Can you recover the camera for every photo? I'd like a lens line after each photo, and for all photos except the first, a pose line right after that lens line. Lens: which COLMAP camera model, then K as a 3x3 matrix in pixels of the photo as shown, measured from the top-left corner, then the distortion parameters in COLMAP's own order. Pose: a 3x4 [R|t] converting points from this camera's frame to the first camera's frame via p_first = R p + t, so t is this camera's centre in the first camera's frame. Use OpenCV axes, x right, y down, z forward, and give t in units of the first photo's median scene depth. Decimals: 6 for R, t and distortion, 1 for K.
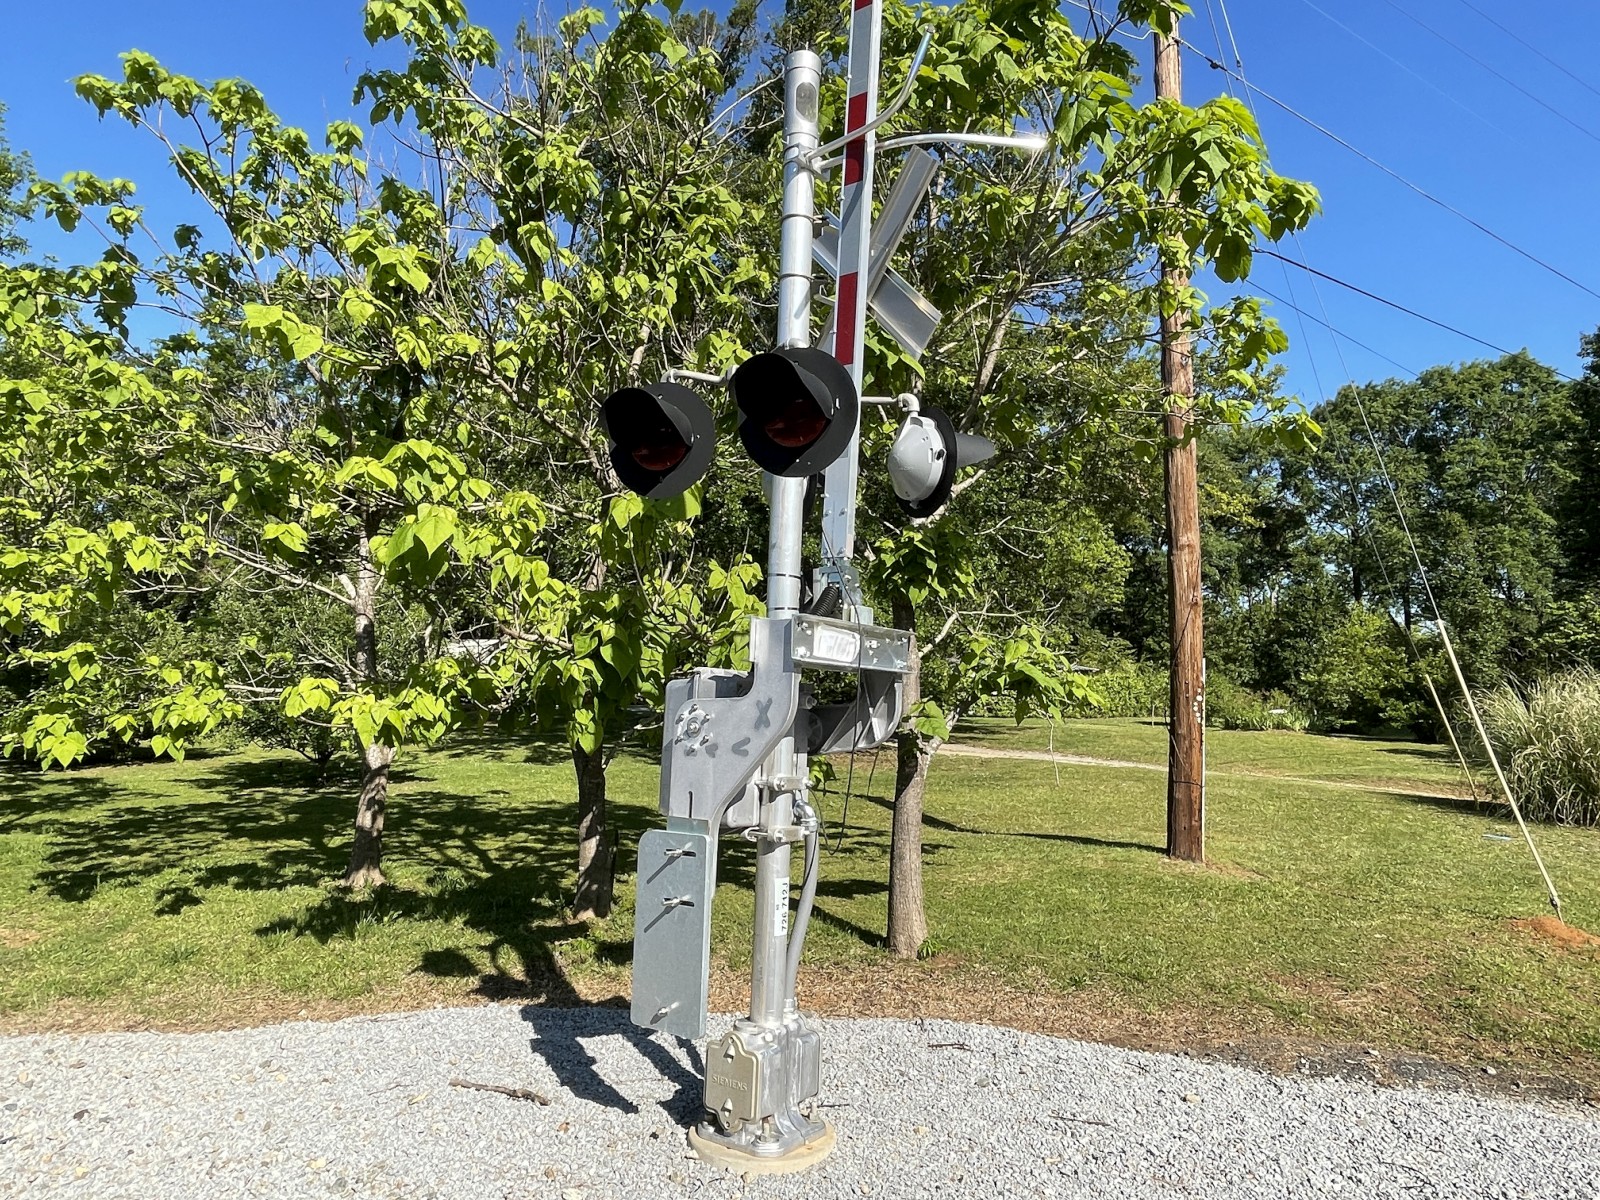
lens RADIAL K [[1022.9, 0, 800.0], [0, 1022.9, 600.0], [0, 0, 1]] dist [-0.003330, -0.001310]
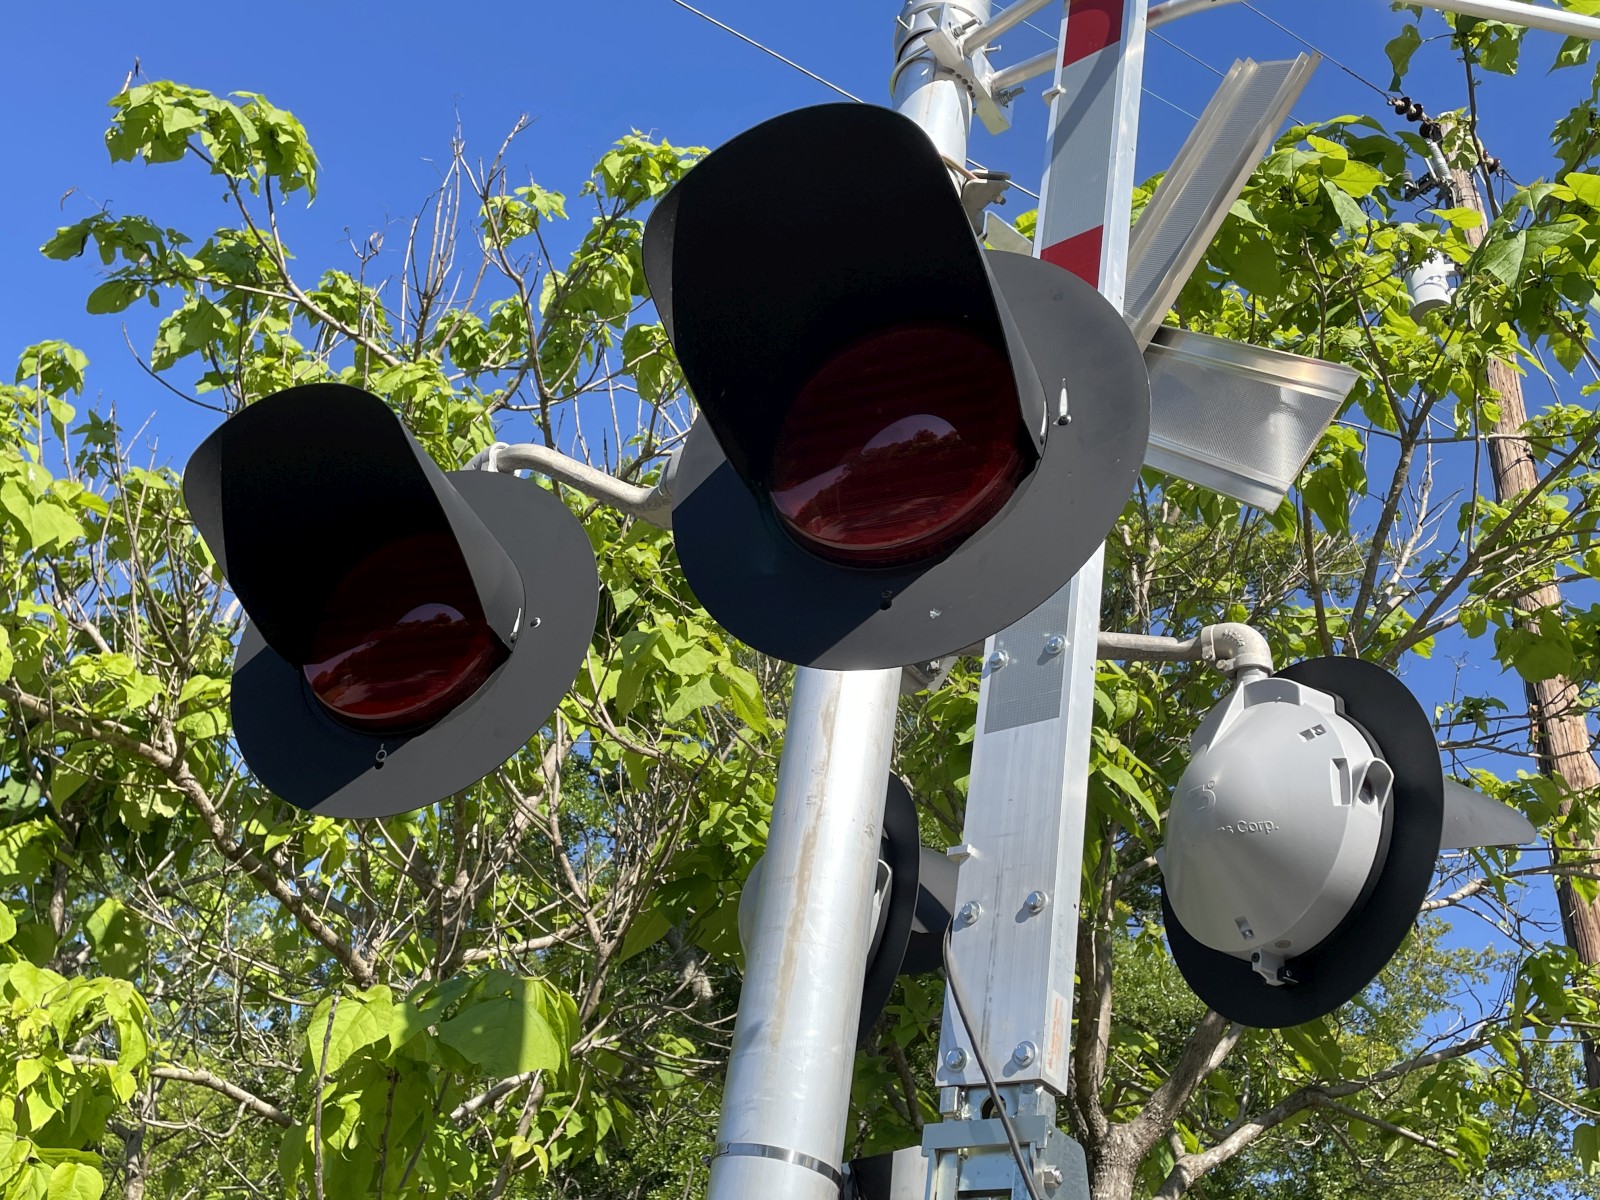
lens RADIAL K [[1614.5, 0, 803.3], [0, 1614.5, 608.1], [0, 0, 1]] dist [0.116128, -0.169665]
pose [[0.994411, 0.096985, -0.041715, -0.003888], [-0.105263, 0.880427, -0.462350, 0.028900], [-0.008114, 0.464157, 0.885716, 0.409414]]
